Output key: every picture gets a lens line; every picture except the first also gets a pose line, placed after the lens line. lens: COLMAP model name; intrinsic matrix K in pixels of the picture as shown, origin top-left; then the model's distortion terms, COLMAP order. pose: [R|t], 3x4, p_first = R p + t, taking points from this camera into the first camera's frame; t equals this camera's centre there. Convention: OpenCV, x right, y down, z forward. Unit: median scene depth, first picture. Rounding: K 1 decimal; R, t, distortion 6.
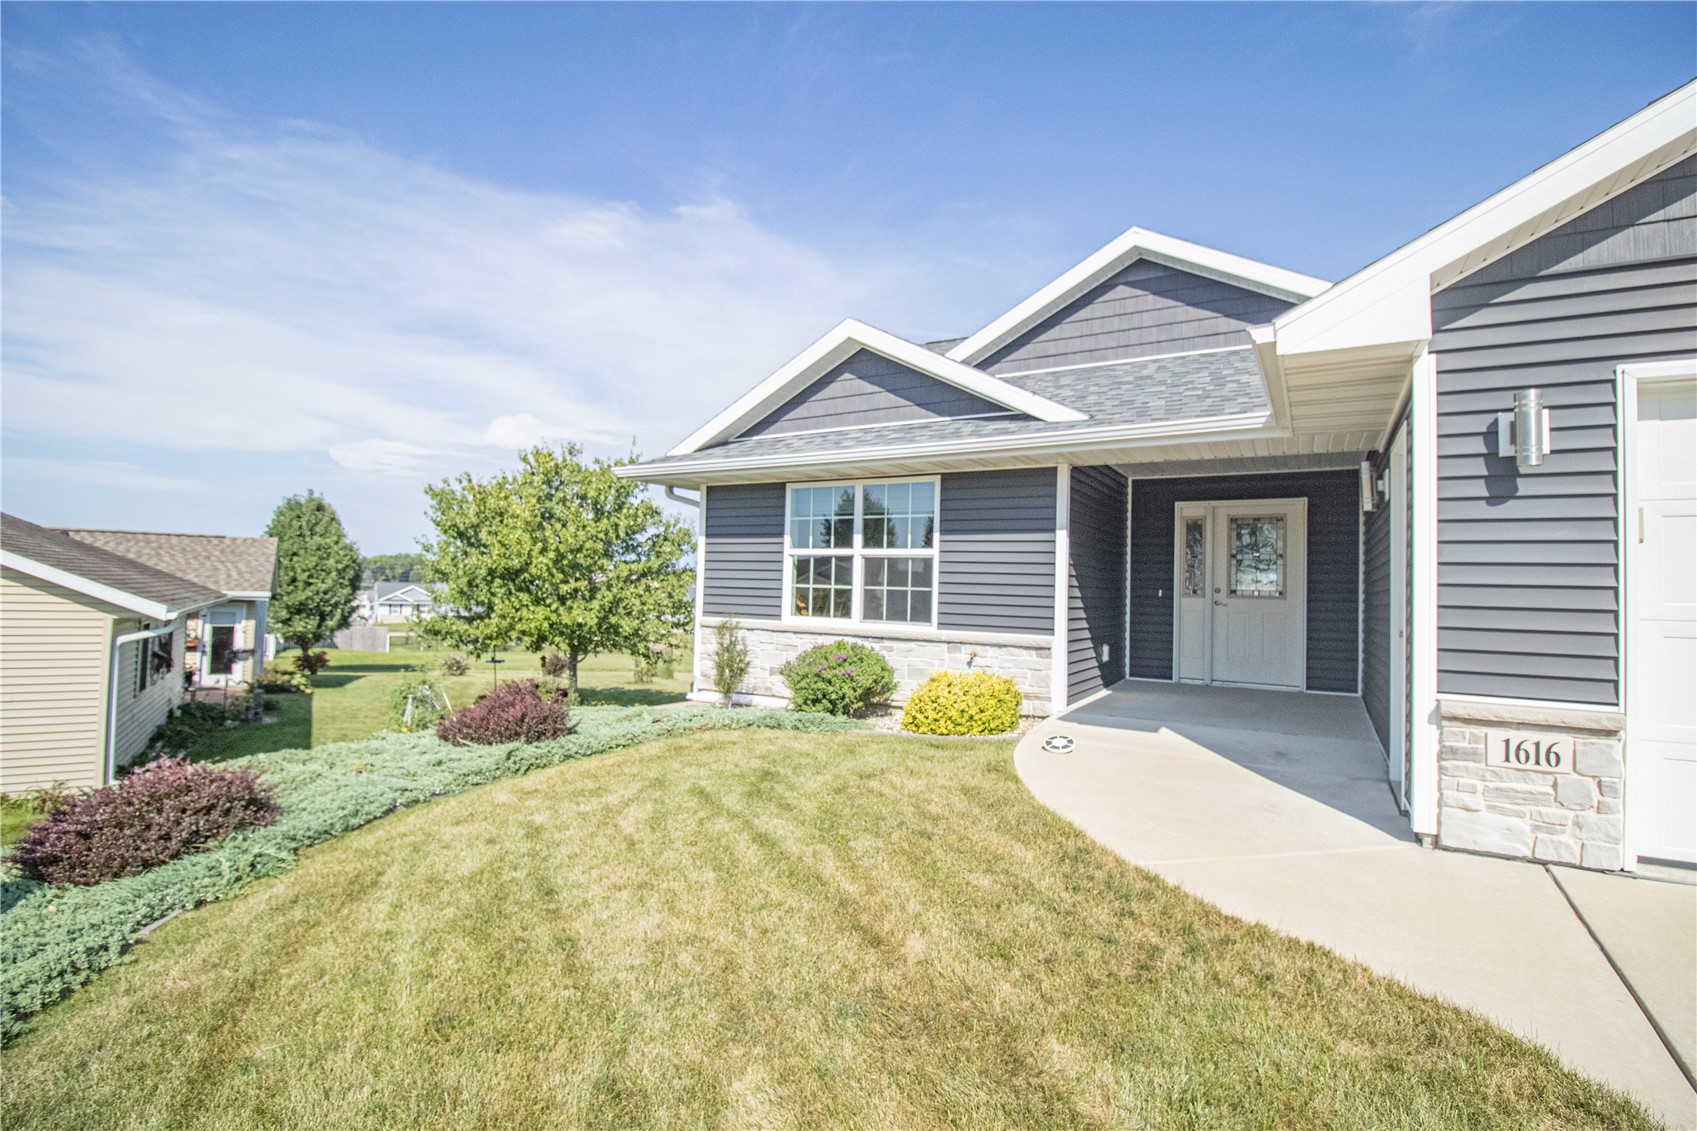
lens RADIAL K [[794.0, 0, 848.3], [0, 794.0, 561.4], [0, 0, 1]] dist [0.002328, -0.013850]
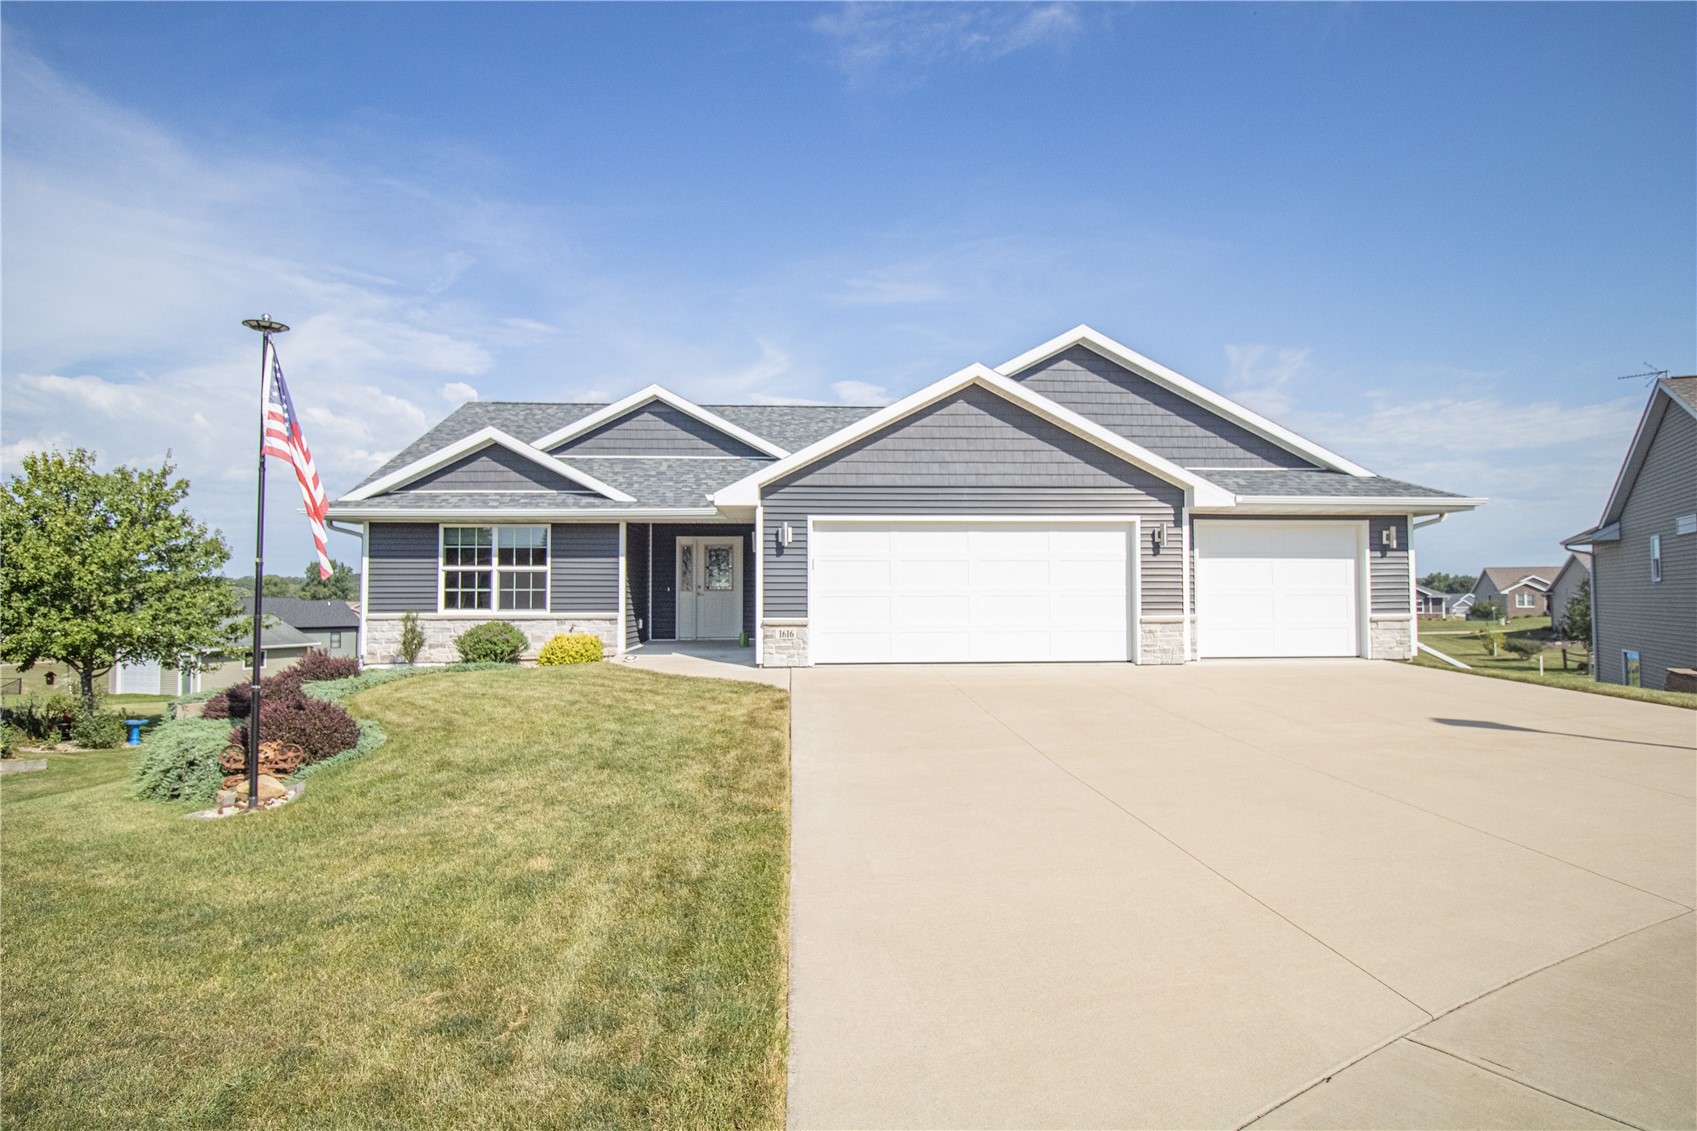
lens RADIAL K [[894.4, 0, 848.5], [0, 894.4, 565.5], [0, 0, 1]] dist [0.002965, -0.011368]
pose [[0.828783, -0.010201, 0.559477, -0.437290], [0.006097, 0.999939, 0.009201, -0.031643], [-0.559537, -0.004214, 0.828795, -0.980243]]
